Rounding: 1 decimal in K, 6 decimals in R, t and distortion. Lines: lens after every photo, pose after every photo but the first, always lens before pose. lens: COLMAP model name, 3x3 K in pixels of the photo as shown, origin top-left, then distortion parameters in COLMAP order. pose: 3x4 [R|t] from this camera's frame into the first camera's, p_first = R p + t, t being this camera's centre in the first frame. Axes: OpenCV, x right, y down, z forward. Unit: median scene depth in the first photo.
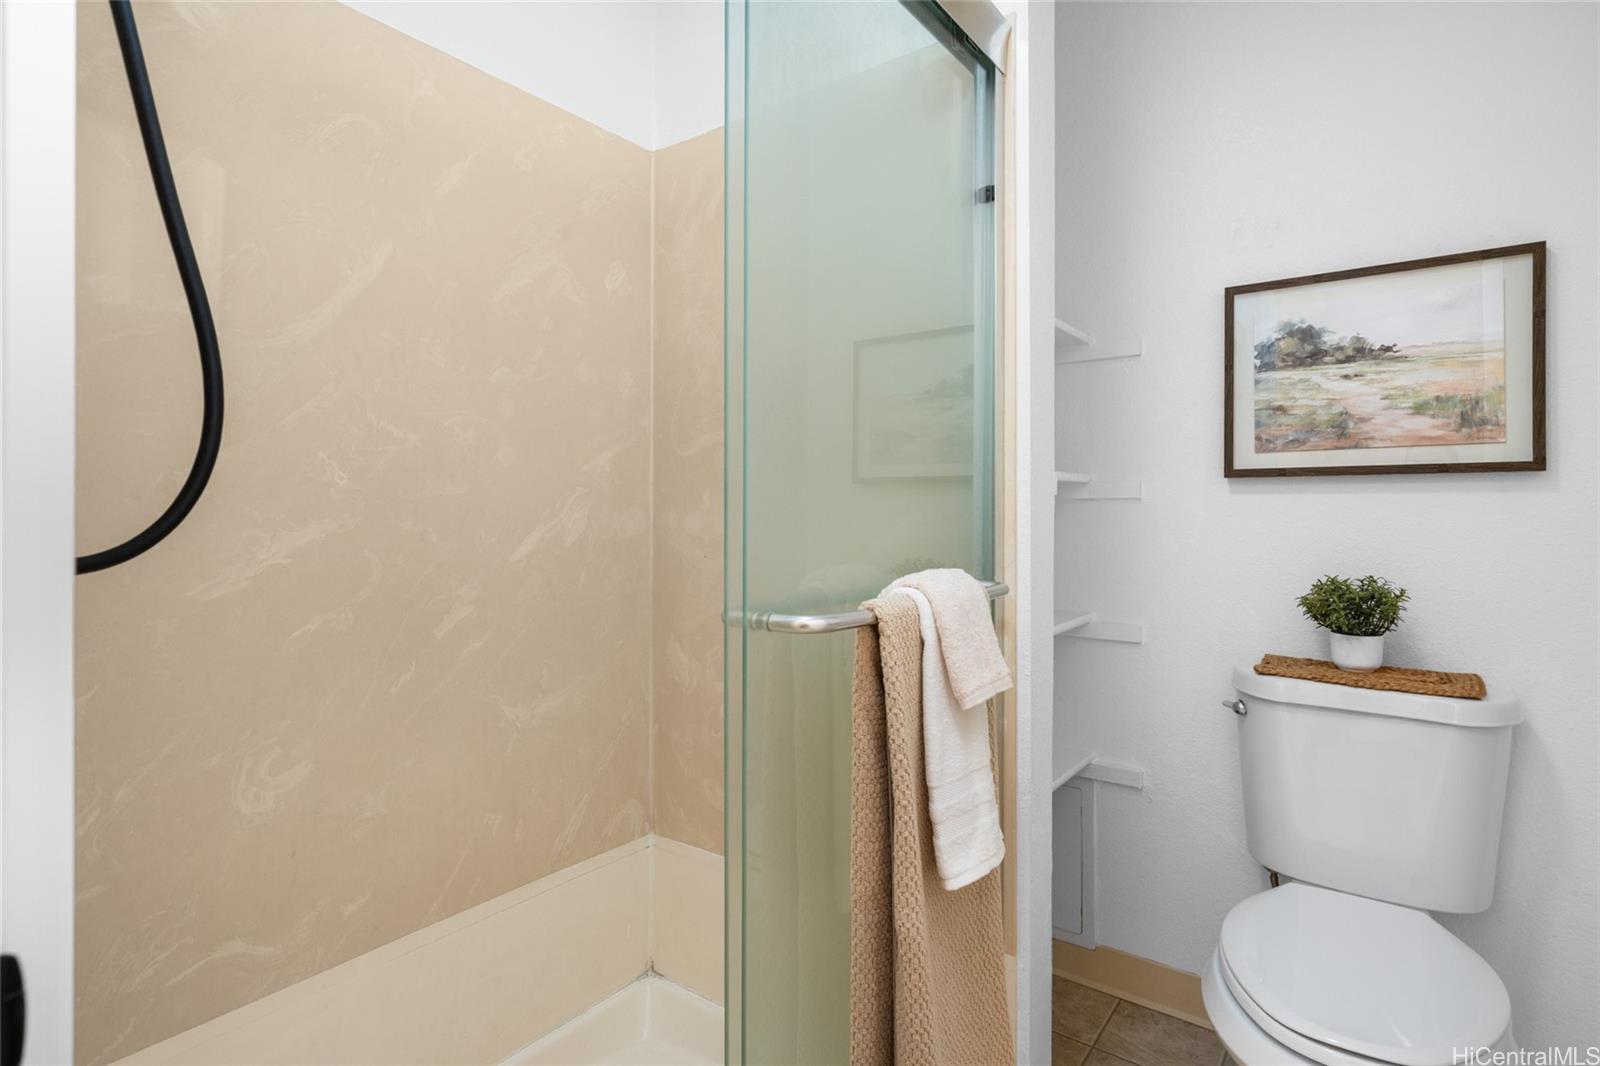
lens RADIAL K [[783.1, 0, 800.0], [0, 783.1, 533.0], [0, 0, 1]] dist [-0.002905, -0.000990]
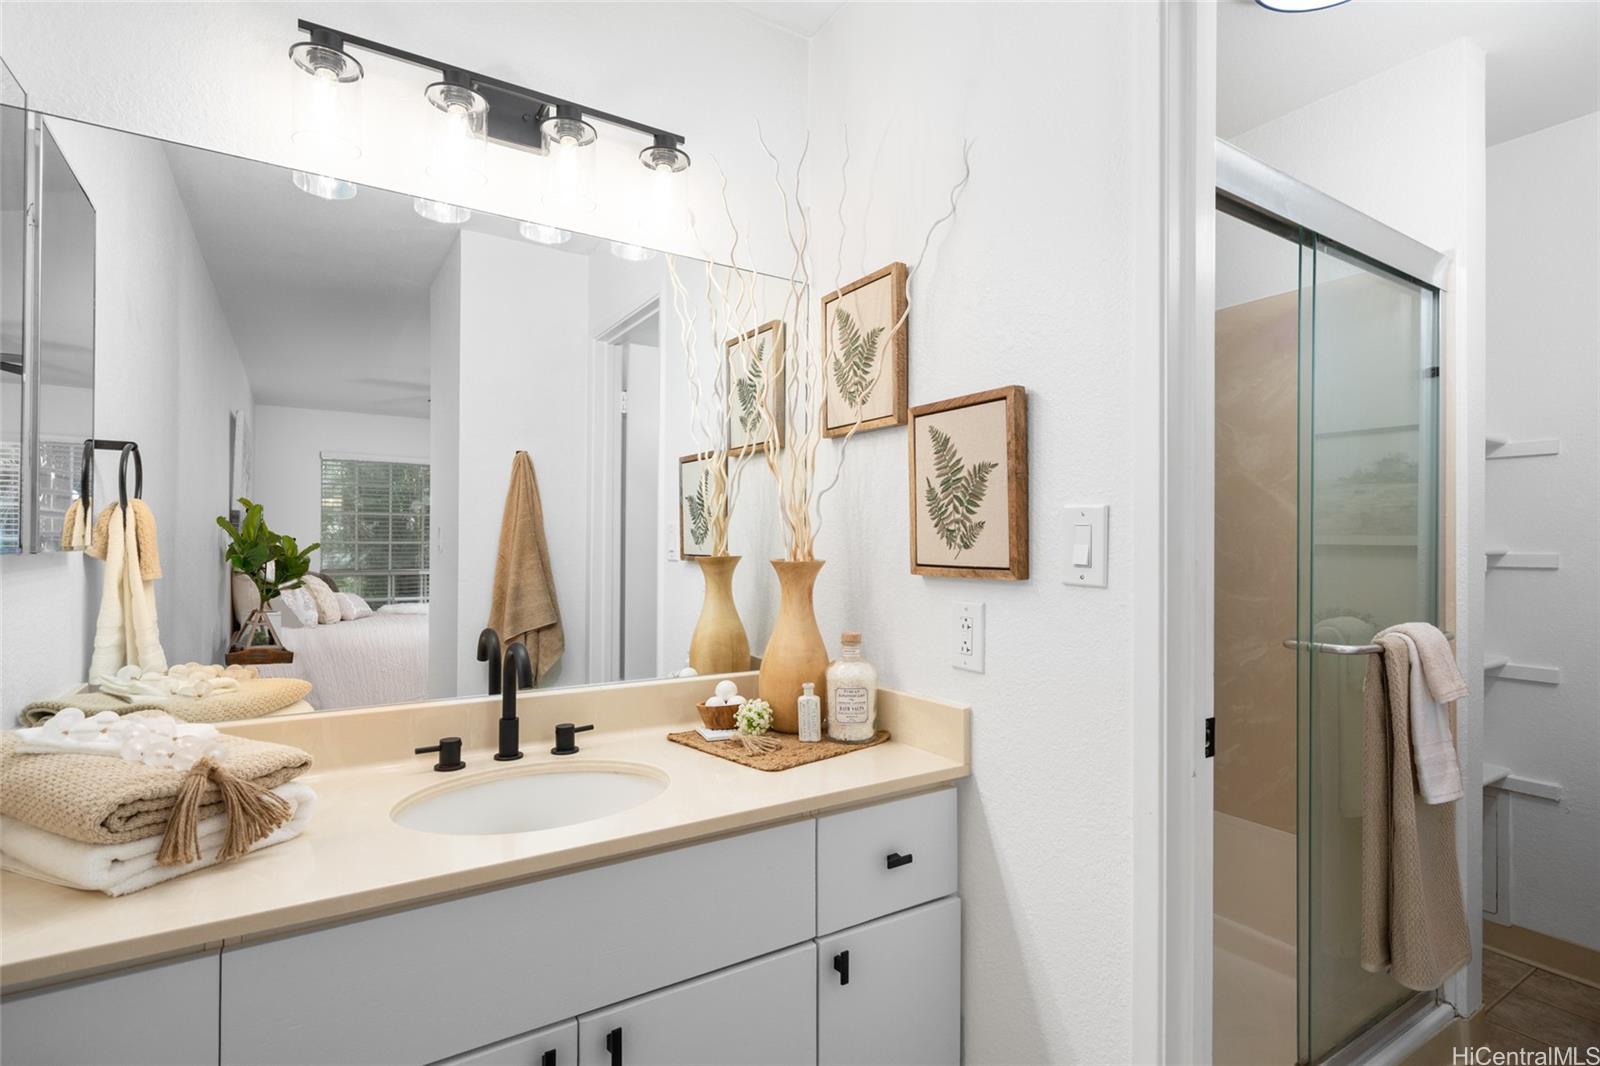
lens RADIAL K [[783.1, 0, 800.0], [0, 783.1, 533.0], [0, 0, 1]] dist [-0.002905, -0.000990]
pose [[0.940238, 0.012118, -0.340303, -0.553597], [-0.020926, 0.999534, -0.022225, -0.091249], [0.339875, 0.028018, 0.940053, -1.160931]]
